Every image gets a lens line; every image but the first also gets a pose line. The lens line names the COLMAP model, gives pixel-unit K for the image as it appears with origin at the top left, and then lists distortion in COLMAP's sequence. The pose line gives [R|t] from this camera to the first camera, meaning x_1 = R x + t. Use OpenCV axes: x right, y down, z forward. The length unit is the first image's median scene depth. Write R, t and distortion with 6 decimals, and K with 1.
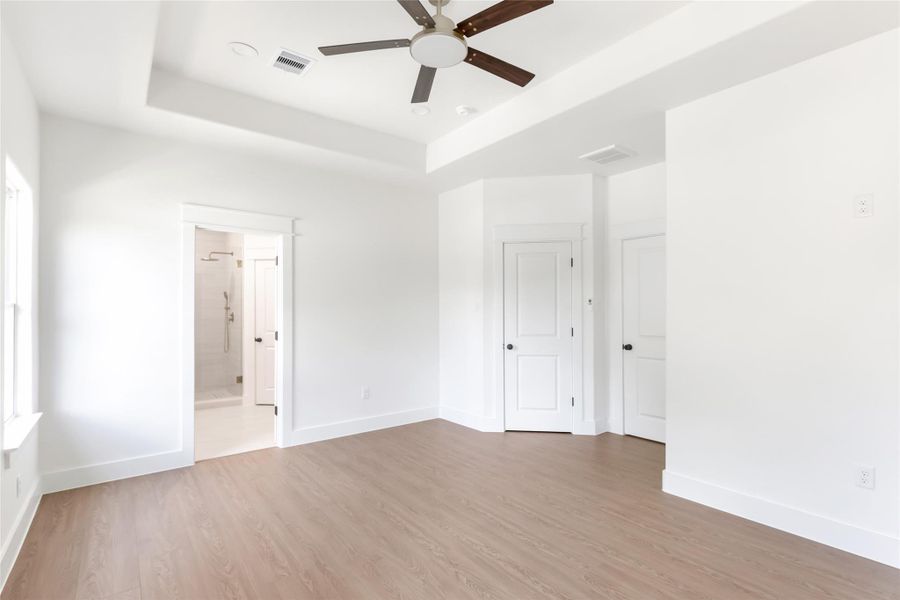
lens RADIAL K [[430.8, 0, 446.7], [0, 430.8, 303.6], [0, 0, 1]] dist [0.006251, 0.000587]
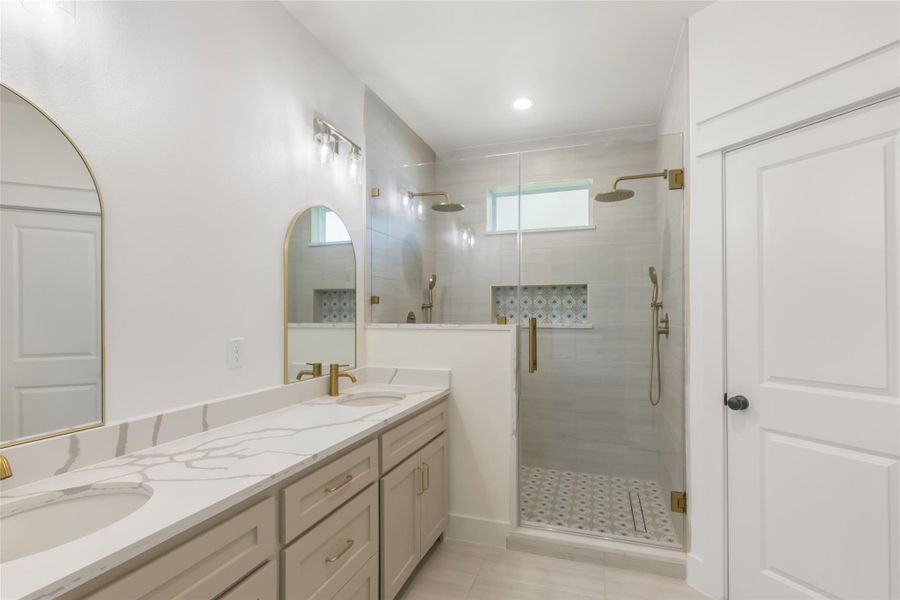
lens RADIAL K [[430.8, 0, 447.1], [0, 430.8, 305.6], [0, 0, 1]] dist [0.006251, 0.000587]
pose [[0.544027, -0.001543, -0.839066, -0.270979], [0.004230, 0.999991, 0.000903, 0.010518], [0.839057, -0.004041, 0.544029, 0.616646]]
